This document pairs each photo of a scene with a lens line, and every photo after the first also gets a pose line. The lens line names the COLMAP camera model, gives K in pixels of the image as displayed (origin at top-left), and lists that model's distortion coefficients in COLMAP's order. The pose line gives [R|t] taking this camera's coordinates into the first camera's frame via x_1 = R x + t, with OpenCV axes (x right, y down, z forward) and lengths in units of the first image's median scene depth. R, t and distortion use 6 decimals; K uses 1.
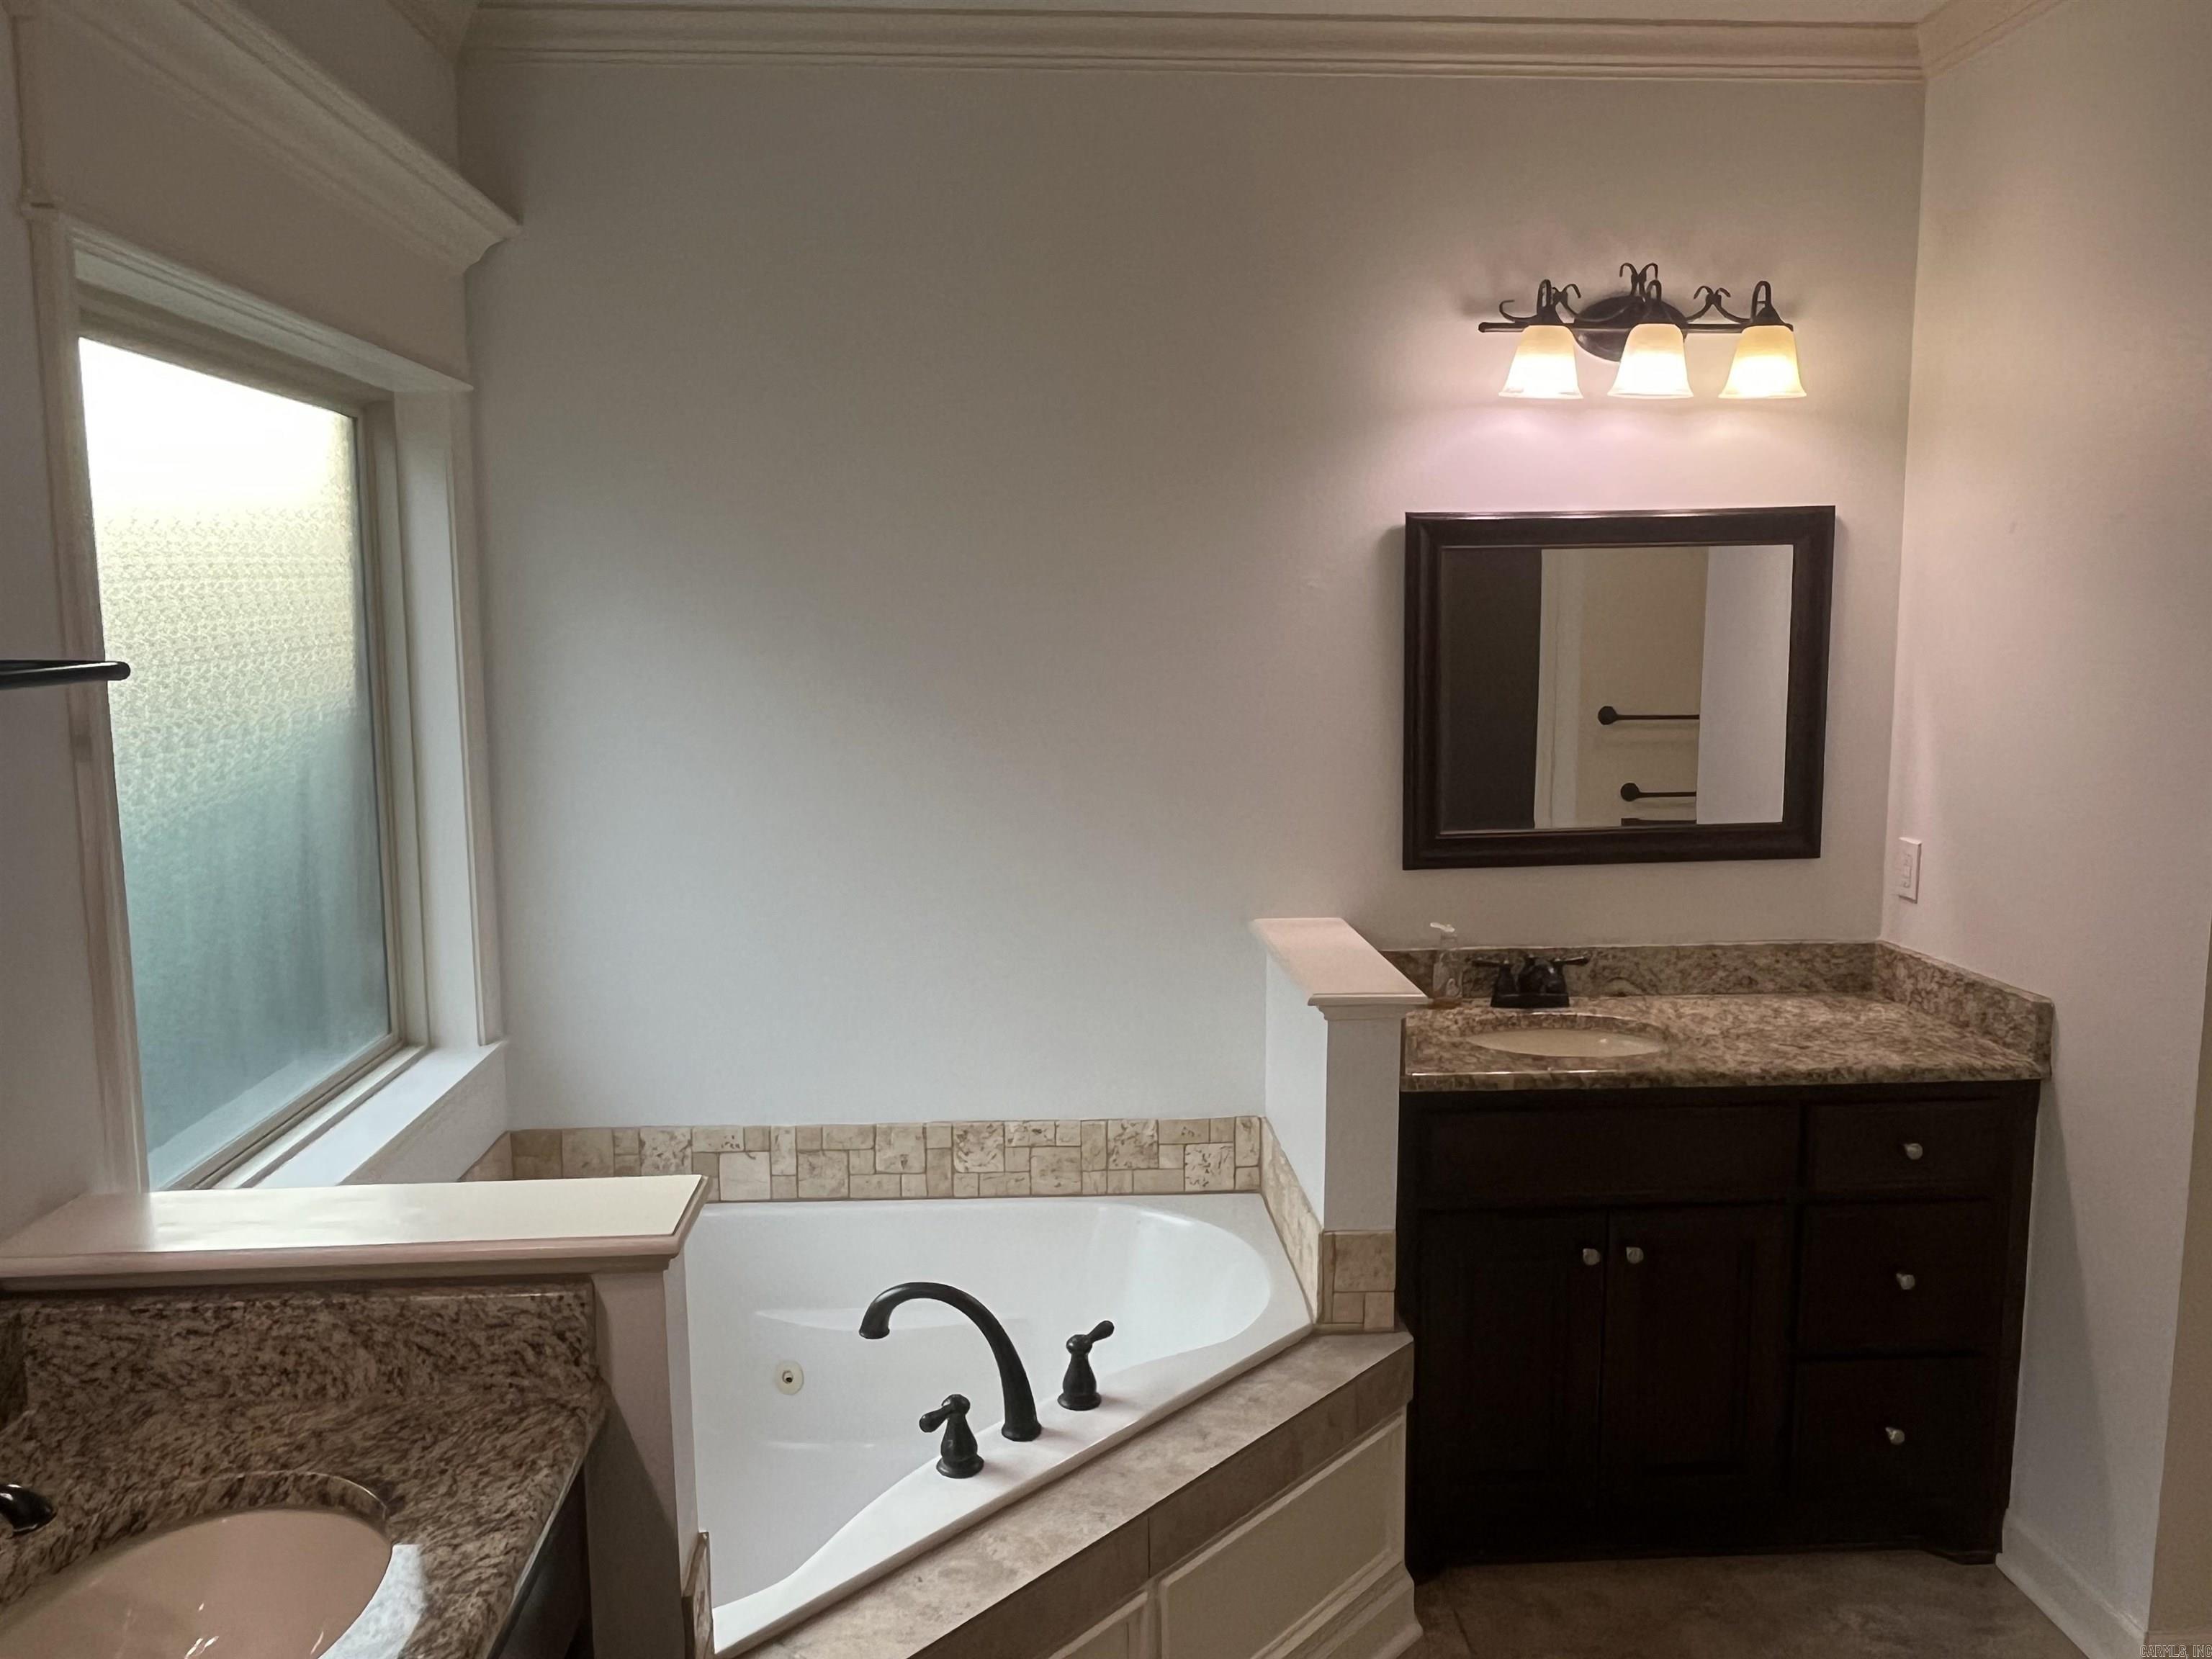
lens RADIAL K [[1562.5, 0, 1106.0], [0, 1562.5, 829.5], [0, 0, 1]] dist [0.003737, 0.001229]
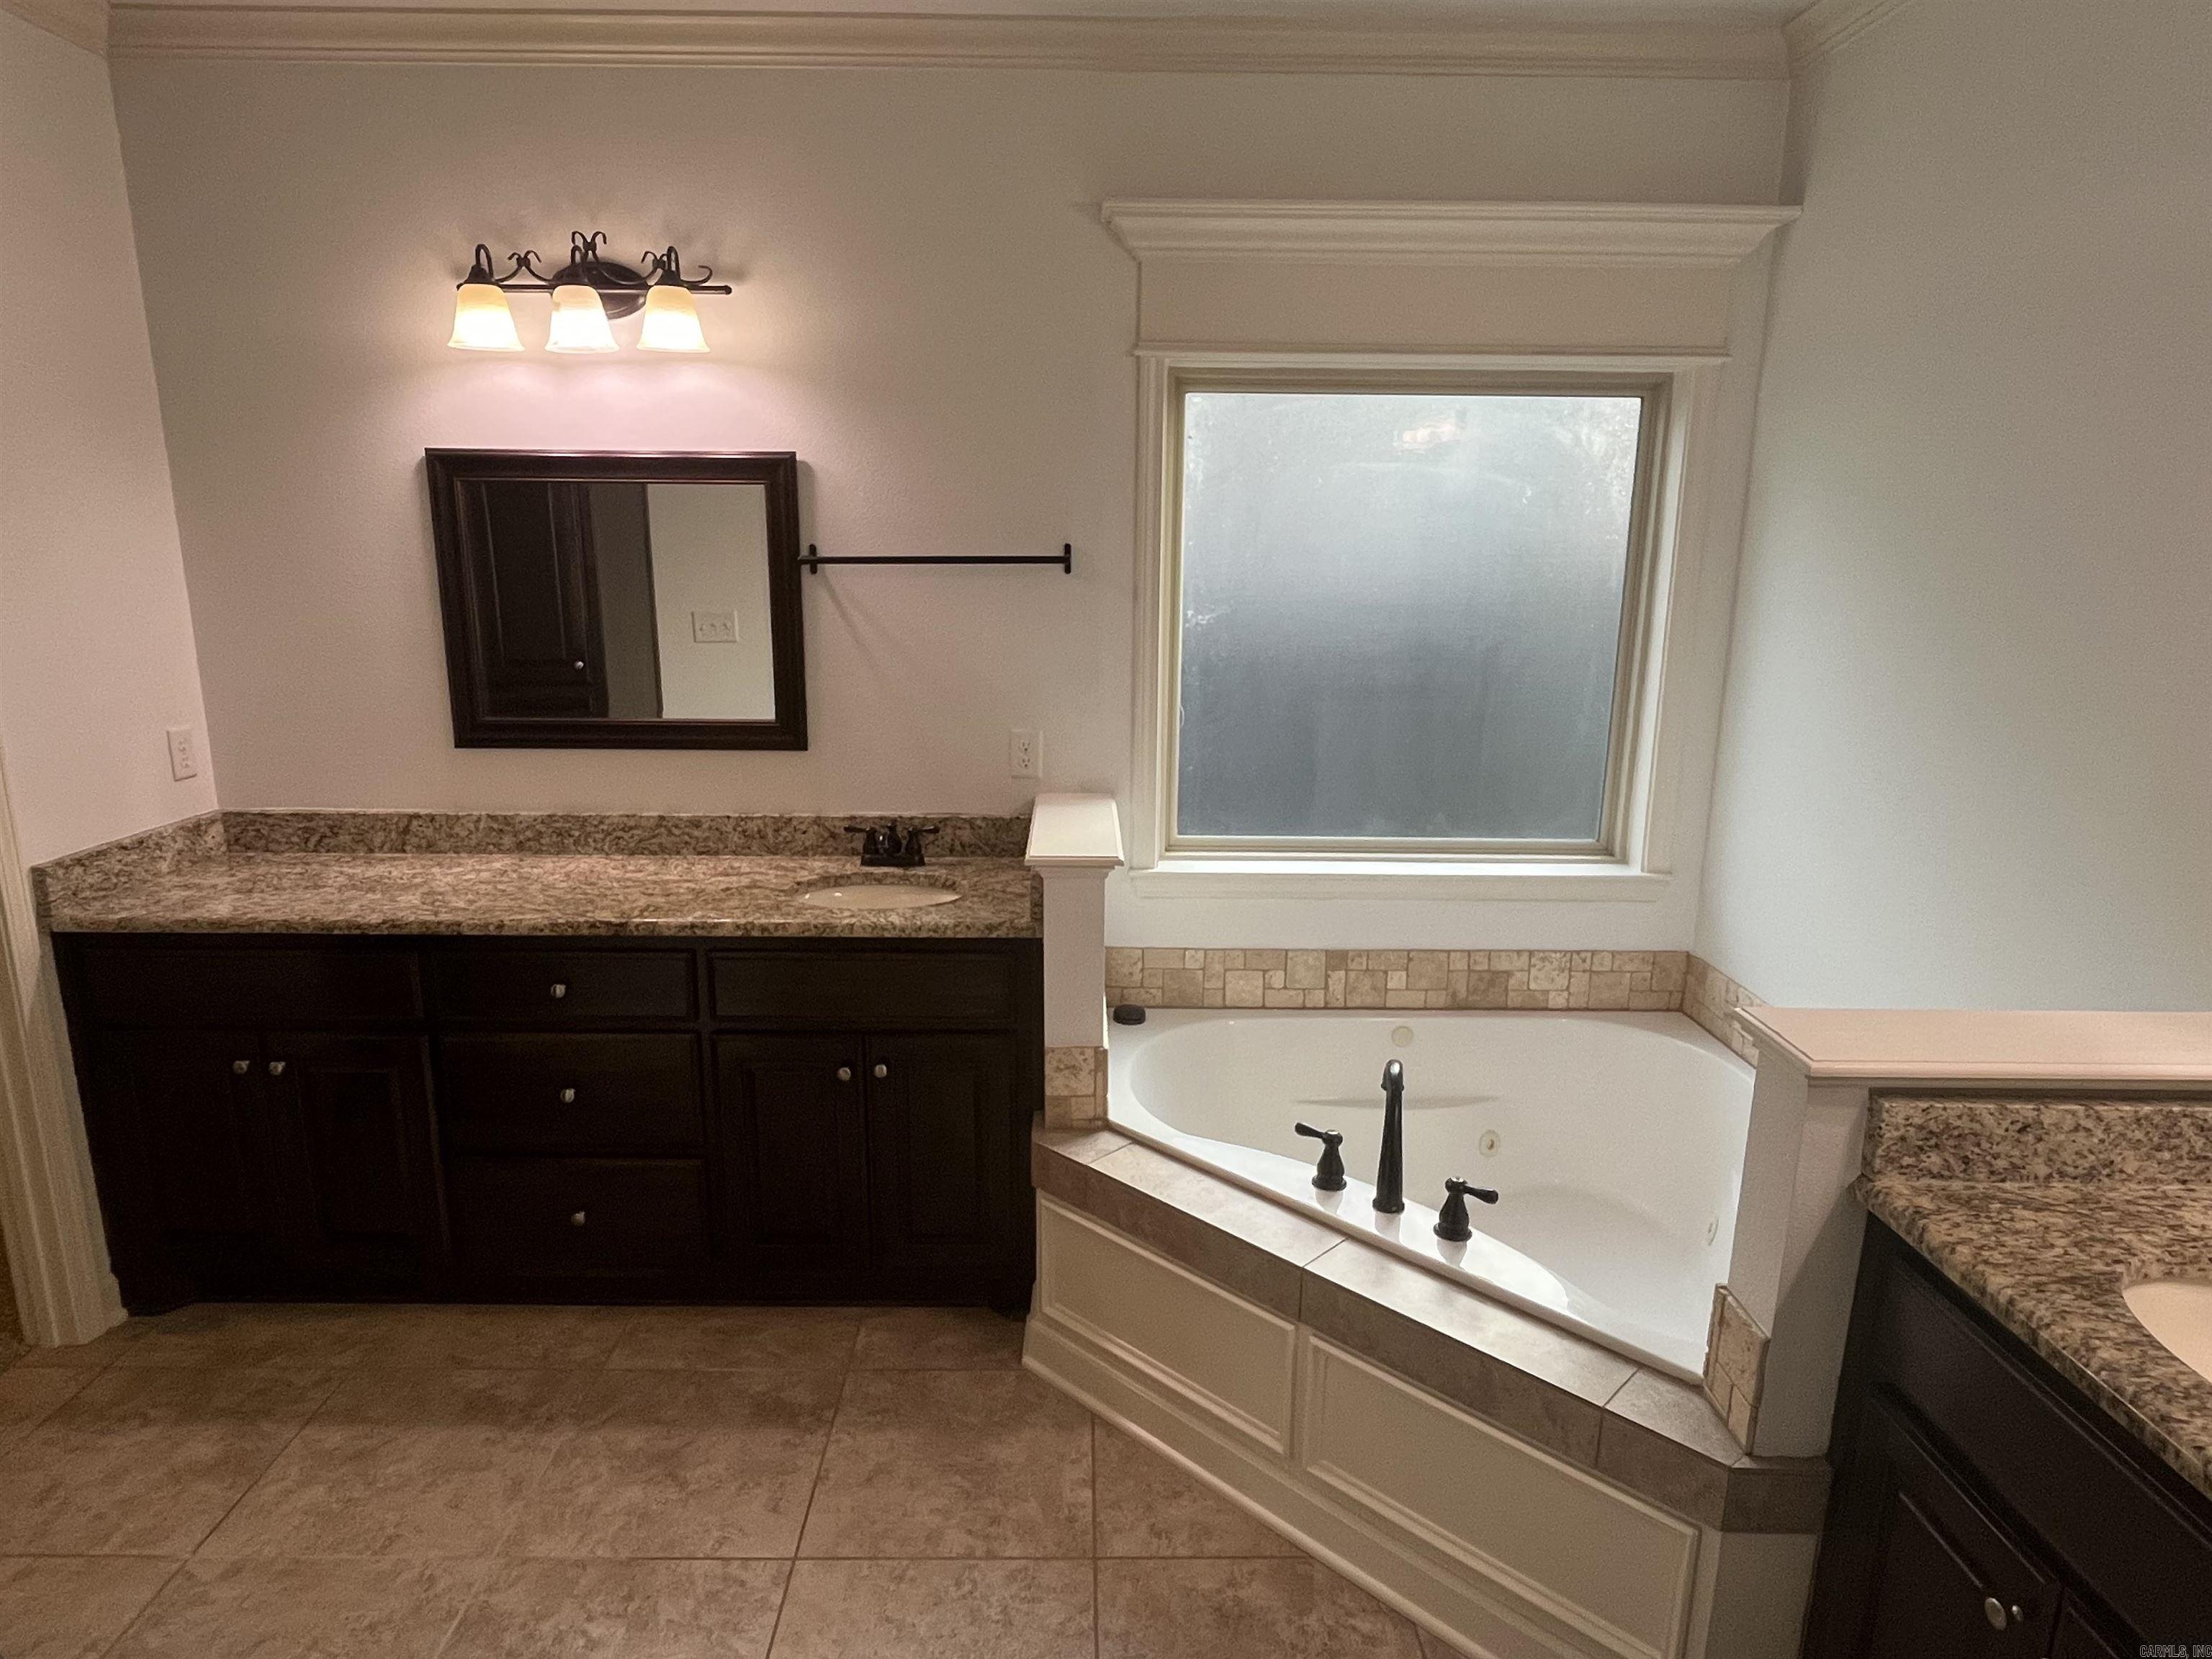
lens RADIAL K [[1246.8, 0, 1090.2], [0, 1246.8, 827.7], [0, 0, 1]] dist [0.000058, -0.002258]
pose [[0.996978, 0.040066, -0.066559, 0.743921], [-0.033772, 0.995081, 0.093132, -0.019526], [0.069963, -0.090603, 0.993427, 0.064950]]
